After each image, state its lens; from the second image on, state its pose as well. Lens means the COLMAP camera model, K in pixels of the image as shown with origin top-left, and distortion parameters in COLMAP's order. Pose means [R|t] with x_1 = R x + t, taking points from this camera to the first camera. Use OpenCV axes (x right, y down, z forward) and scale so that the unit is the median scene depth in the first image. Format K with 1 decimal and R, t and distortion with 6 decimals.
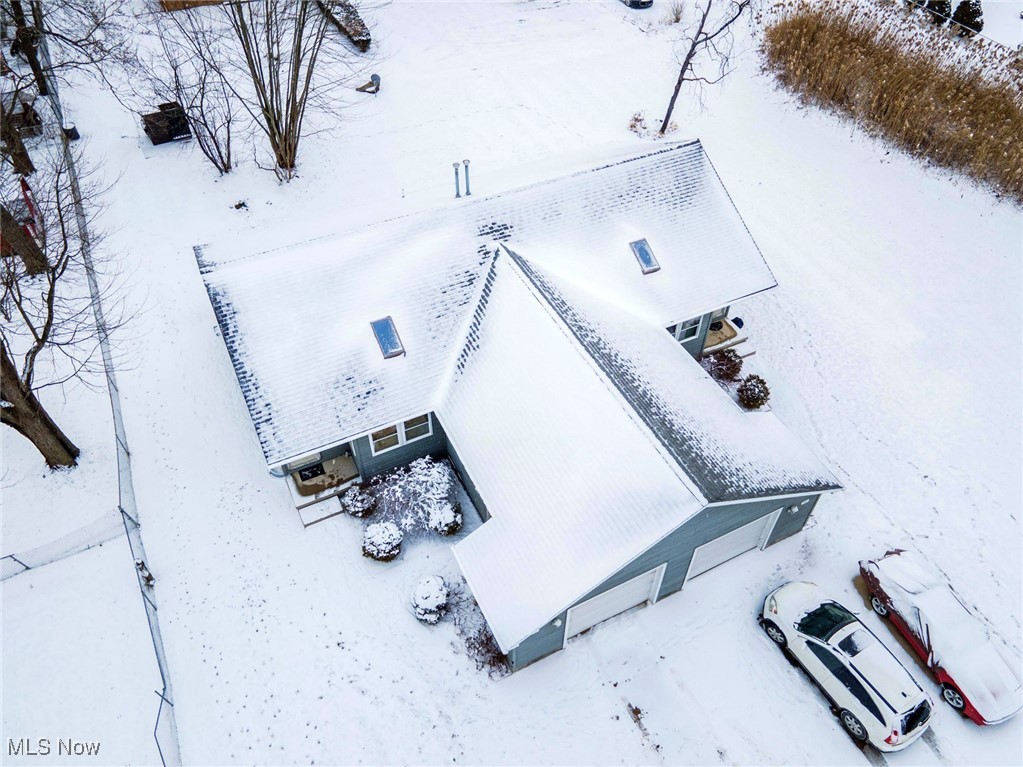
lens RADIAL K [[716.6, 0, 511.5], [0, 716.6, 383.5], [0, 0, 1]] dist [0.040038, 0.004569]
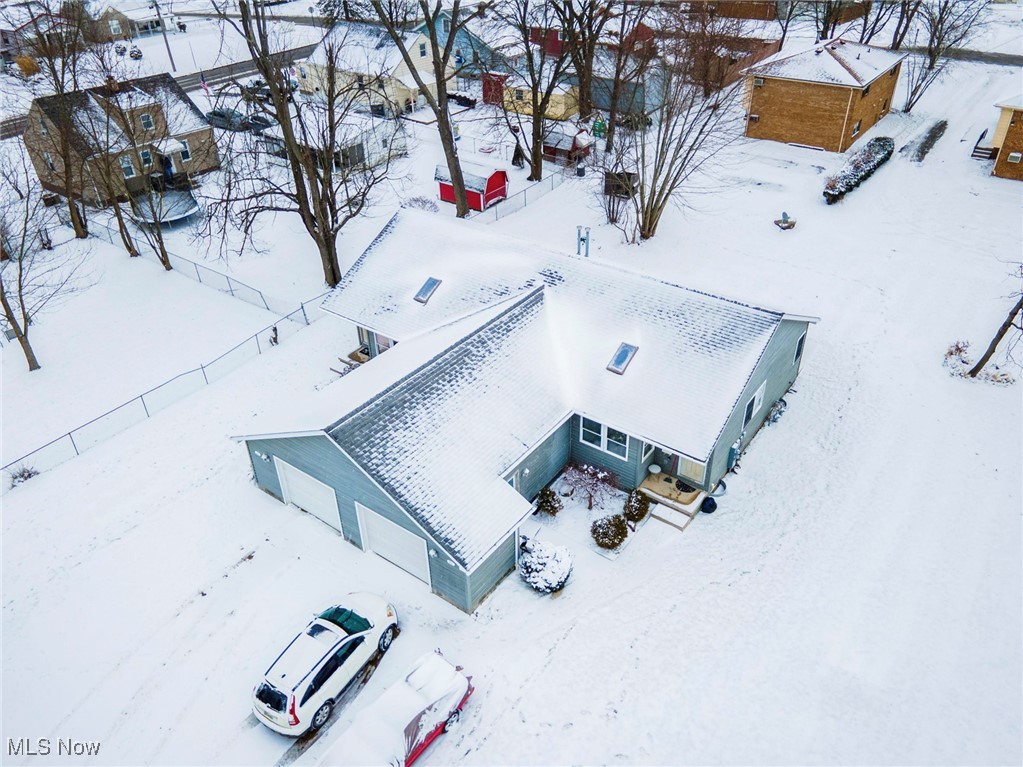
lens RADIAL K [[732.5, 0, 544.2], [0, 732.5, 381.6], [0, 0, 1]] dist [0.042399, 0.006257]
pose [[0.486365, 0.490409, -0.723151, 0.966086], [-0.632896, 0.768338, 0.095390, -0.190487], [0.602405, 0.411285, 0.684071, 0.227775]]
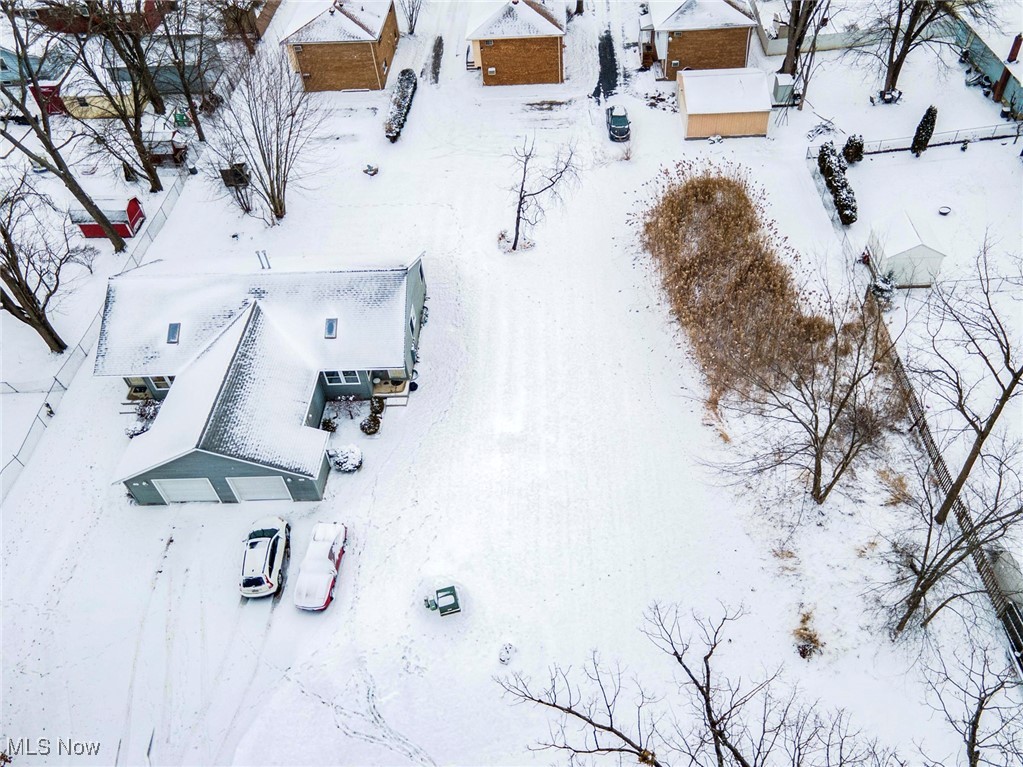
lens RADIAL K [[731.7, 0, 533.0], [0, 731.7, 389.2], [0, 0, 1]] dist [0.005269, 0.035554]
pose [[0.896393, 0.291877, -0.333599, 1.306414], [-0.290849, 0.955230, 0.054240, -0.287830], [0.334496, 0.048406, 0.941153, -0.498578]]
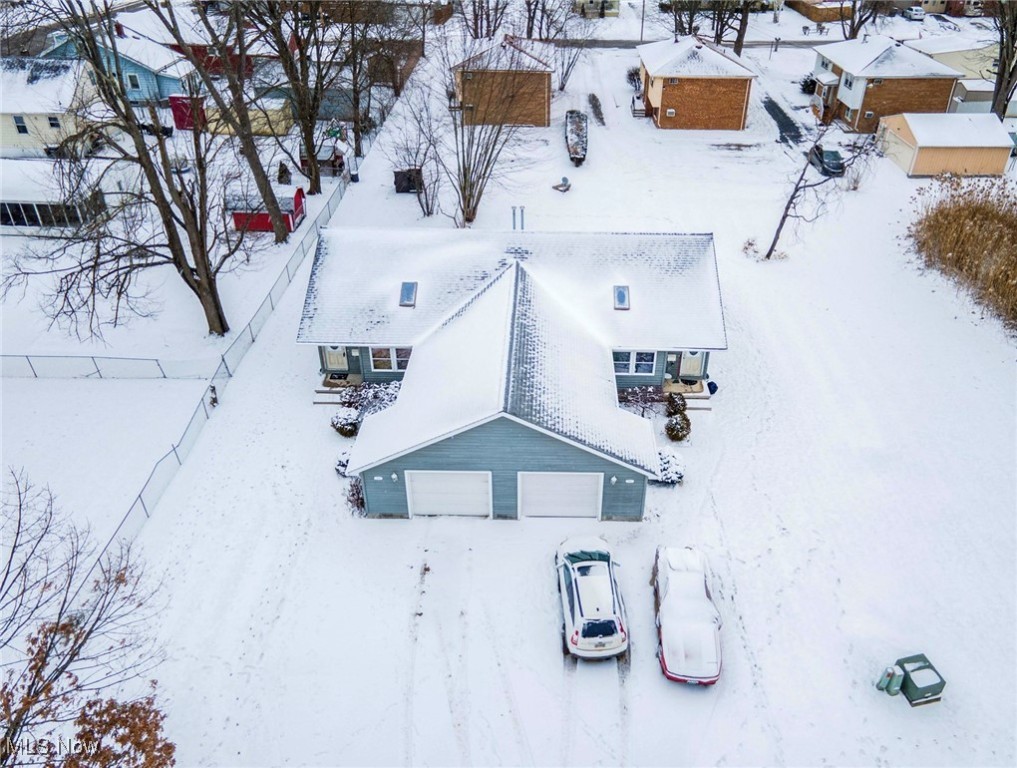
lens RADIAL K [[729.9, 0, 547.3], [0, 729.9, 363.3], [0, 0, 1]] dist [0.038479, 0.001802]
pose [[0.895864, 0.250800, -0.366779, 0.601613], [-0.331523, 0.926895, -0.175947, 0.213141], [0.295839, 0.279220, 0.913518, -0.199692]]
